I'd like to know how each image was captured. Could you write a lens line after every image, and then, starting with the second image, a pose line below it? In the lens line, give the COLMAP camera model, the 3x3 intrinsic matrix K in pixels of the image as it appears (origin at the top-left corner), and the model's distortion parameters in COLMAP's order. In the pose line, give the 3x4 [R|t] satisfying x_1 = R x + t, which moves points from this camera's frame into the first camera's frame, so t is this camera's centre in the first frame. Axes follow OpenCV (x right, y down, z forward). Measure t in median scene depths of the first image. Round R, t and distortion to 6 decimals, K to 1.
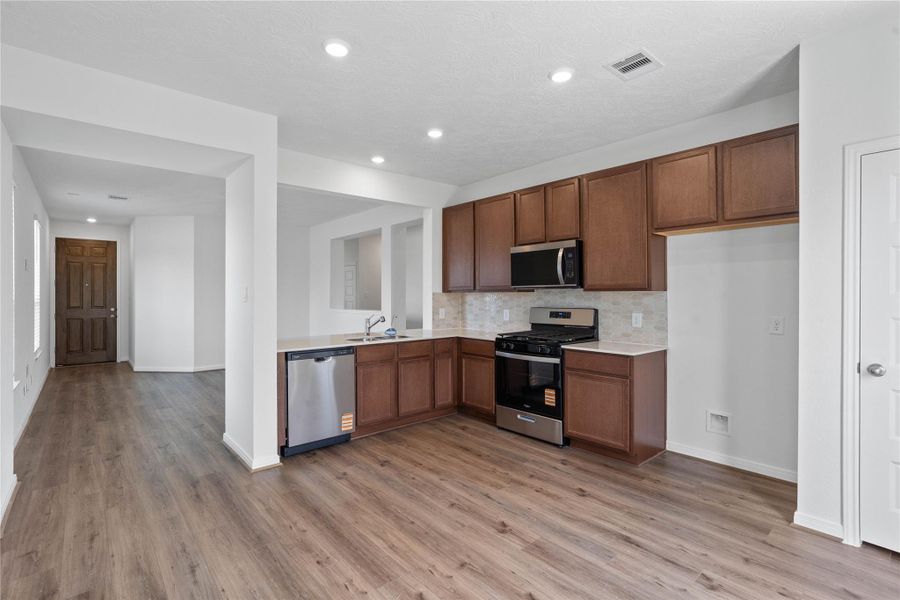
lens RADIAL K [[428.7, 0, 449.5], [0, 428.7, 295.8], [0, 0, 1]] dist [-0.013302, 0.003289]
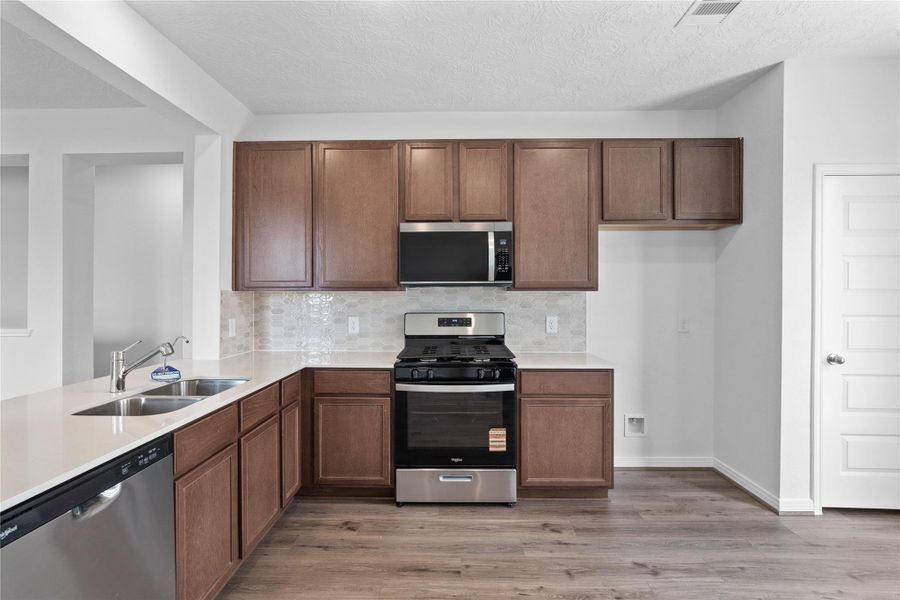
lens RADIAL K [[428.7, 0, 449.0], [0, 428.7, 294.7], [0, 0, 1]] dist [-0.013302, 0.003289]
pose [[0.671190, 0.002841, 0.741280, -0.321335], [0.000052, 0.999992, -0.003880, -0.000150], [-0.741285, 0.002642, 0.671185, 0.545200]]
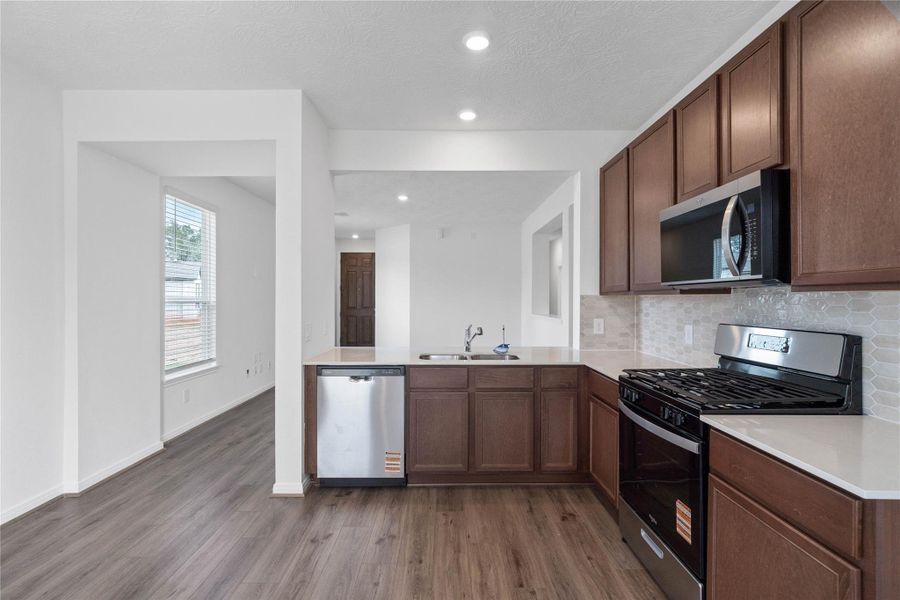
lens RADIAL K [[428.7, 0, 447.0], [0, 428.7, 301.3], [0, 0, 1]] dist [-0.013302, 0.003289]
pose [[0.755989, 0.007822, -0.654538, 0.317942], [-0.003791, 0.999964, 0.007572, -0.002649], [0.654573, -0.003244, 0.755991, 0.453104]]
